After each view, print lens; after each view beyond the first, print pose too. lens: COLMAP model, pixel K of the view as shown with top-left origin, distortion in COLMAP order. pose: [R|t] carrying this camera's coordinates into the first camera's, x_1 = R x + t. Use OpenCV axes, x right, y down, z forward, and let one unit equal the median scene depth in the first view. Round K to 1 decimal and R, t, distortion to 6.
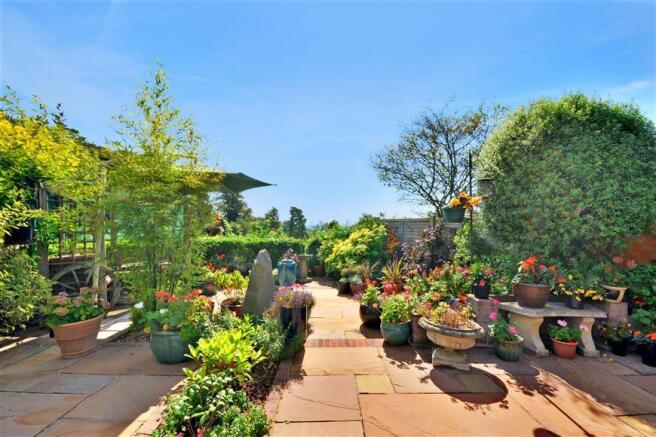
lens RADIAL K [[282.0, 0, 328.0], [0, 282.0, 218.5], [0, 0, 1]] dist [-0.029604, -0.000158]
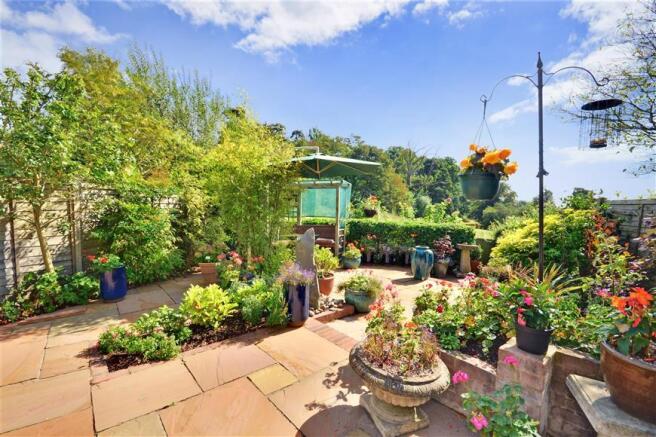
lens RADIAL K [[282.0, 0, 328.0], [0, 282.0, 218.5], [0, 0, 1]] dist [-0.029604, -0.000158]
pose [[0.653224, 0.037185, -0.756251, 0.822689], [0.003834, 0.998618, 0.052414, 0.023523], [0.757155, -0.037137, 0.652179, 0.487876]]
